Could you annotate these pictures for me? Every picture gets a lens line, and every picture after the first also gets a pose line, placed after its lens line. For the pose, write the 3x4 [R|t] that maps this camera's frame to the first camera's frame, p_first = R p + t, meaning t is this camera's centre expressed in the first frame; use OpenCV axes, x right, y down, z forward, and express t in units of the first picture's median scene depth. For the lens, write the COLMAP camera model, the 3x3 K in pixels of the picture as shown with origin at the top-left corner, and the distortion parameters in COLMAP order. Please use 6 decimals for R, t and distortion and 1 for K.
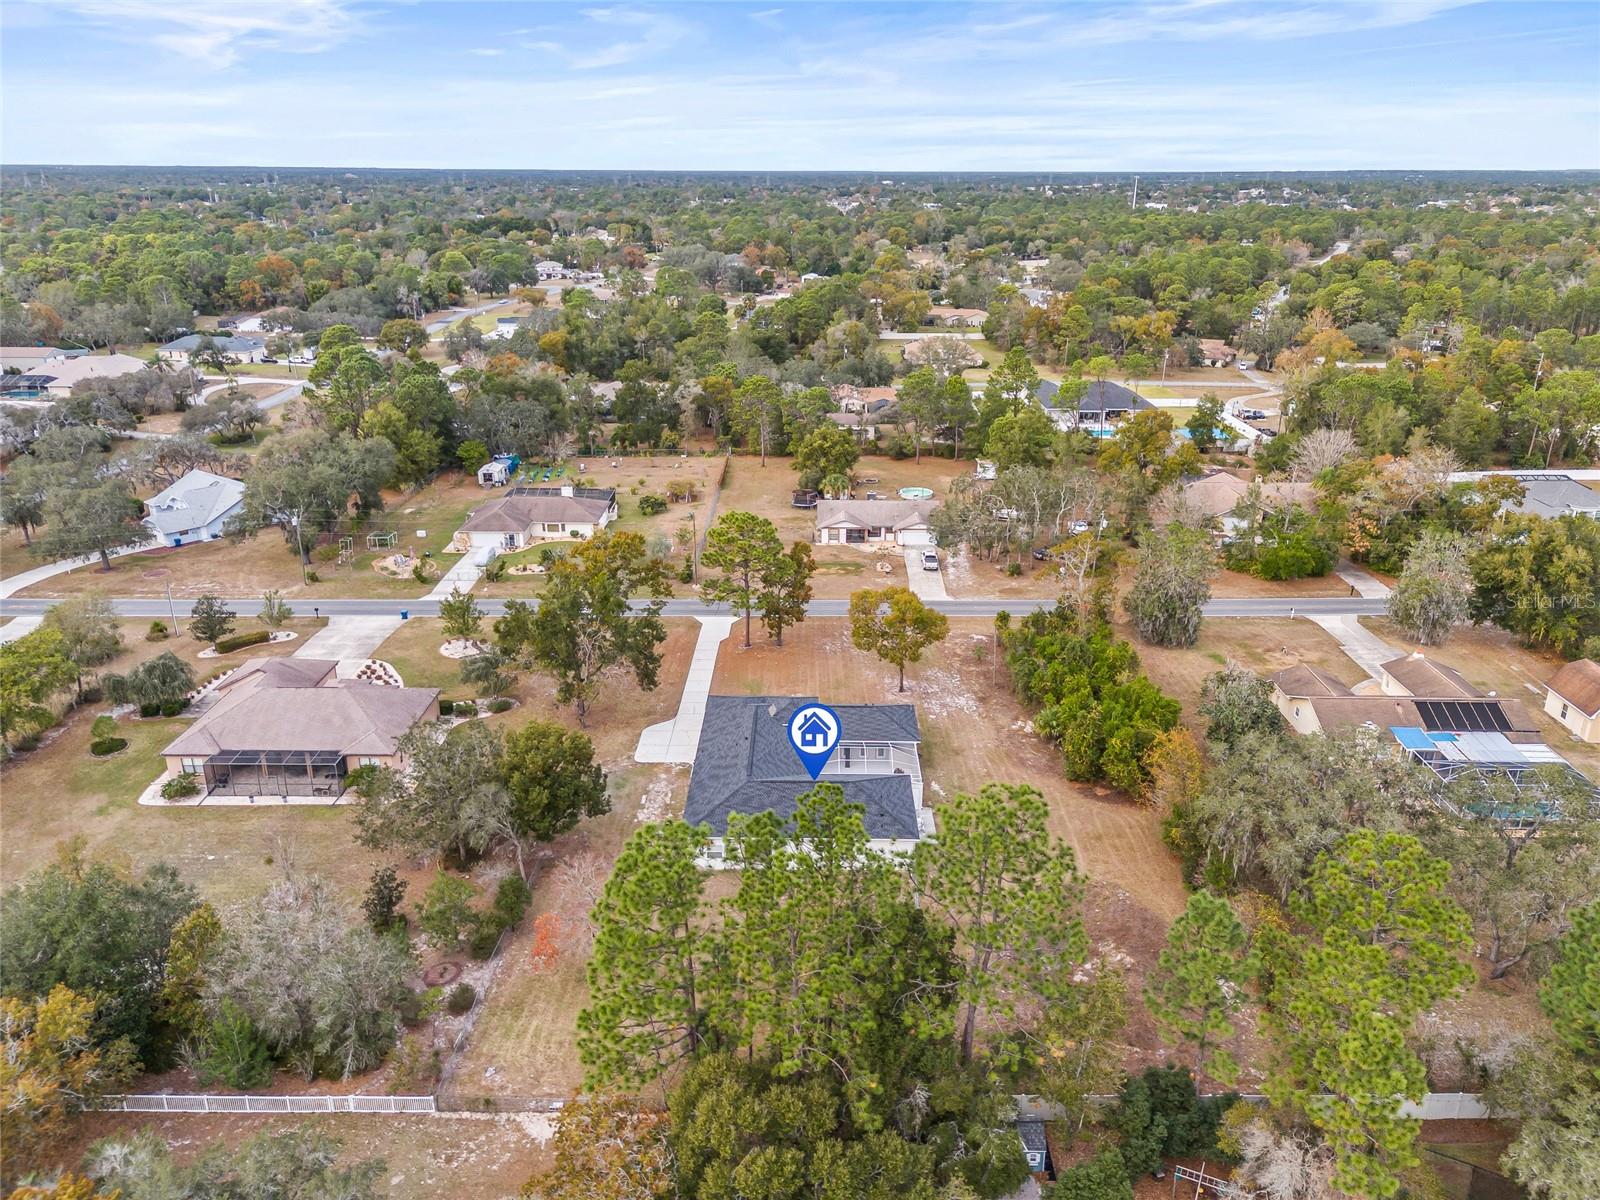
lens RADIAL K [[1150.7, 0, 804.5], [0, 1150.7, 600.7], [0, 0, 1]] dist [0.071674, -0.057399]
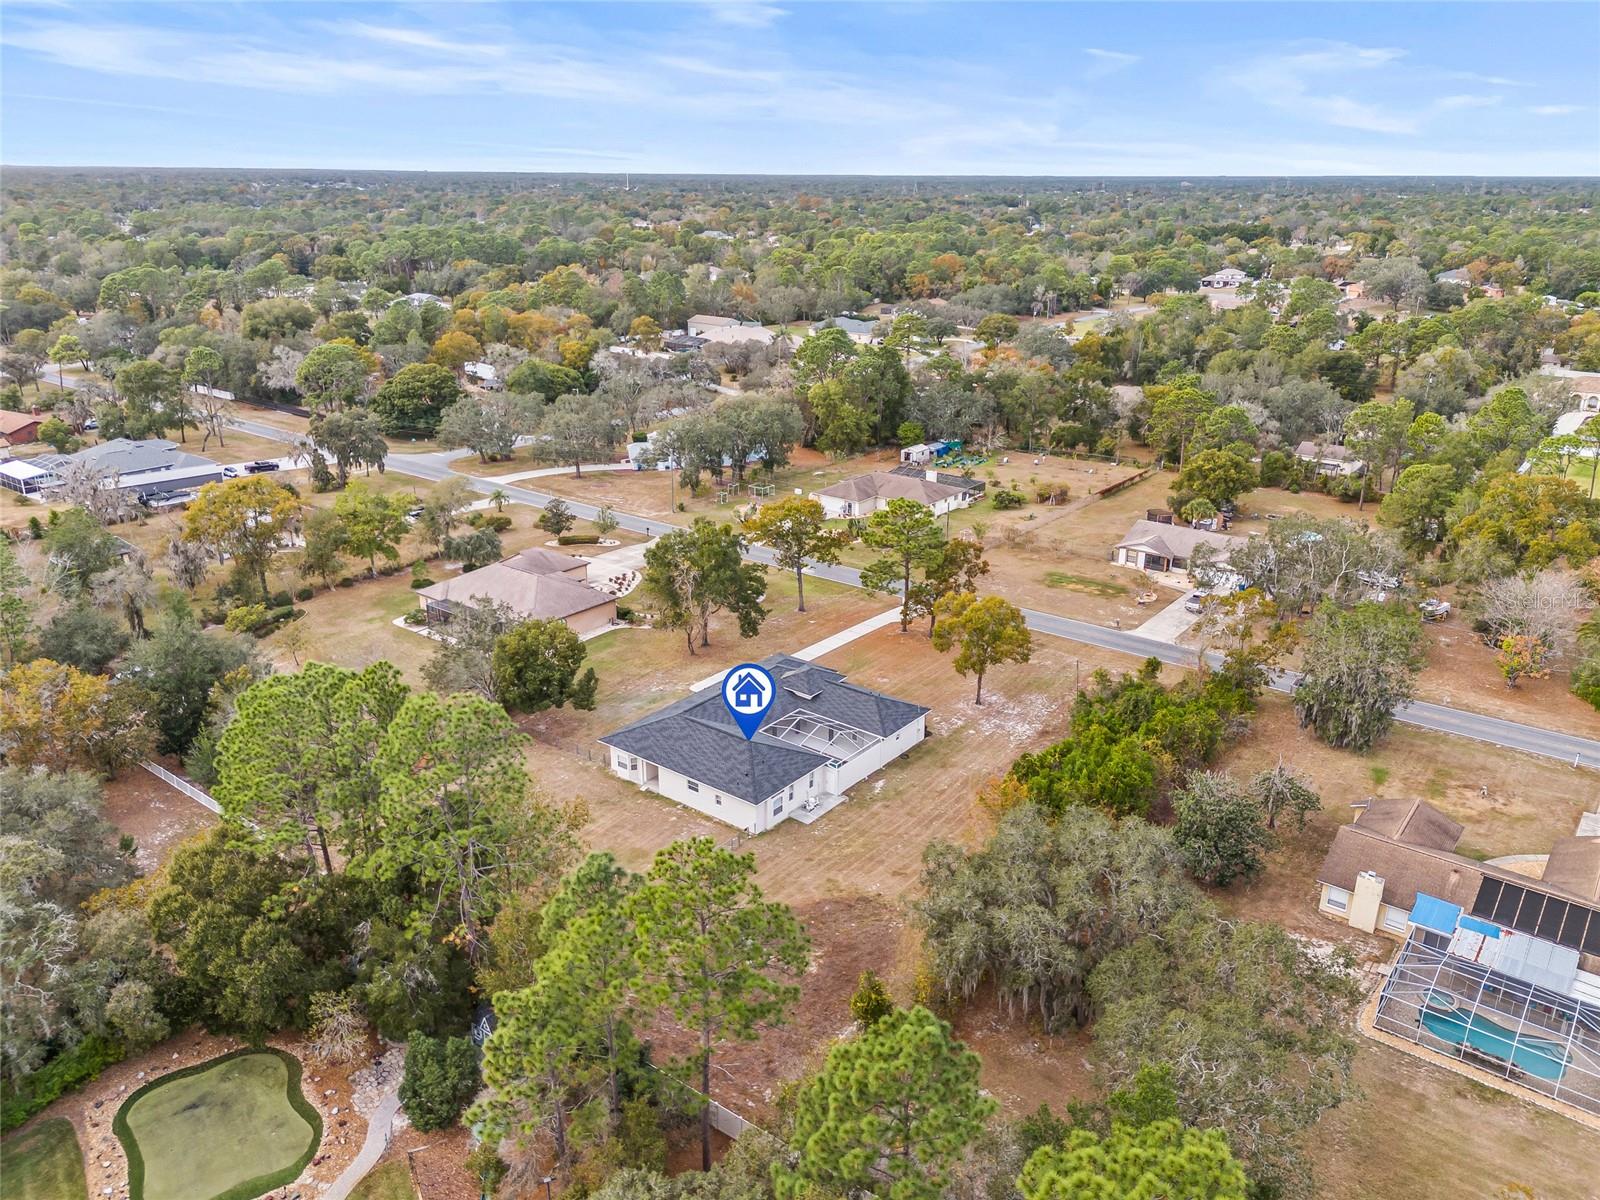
lens RADIAL K [[1150.7, 0, 804.5], [0, 1150.7, 600.7], [0, 0, 1]] dist [0.071674, -0.057399]
pose [[0.812797, 0.209282, -0.543657, 0.332720], [-0.211368, 0.975591, 0.059549, -0.021610], [0.542849, 0.066510, 0.837192, 0.052053]]
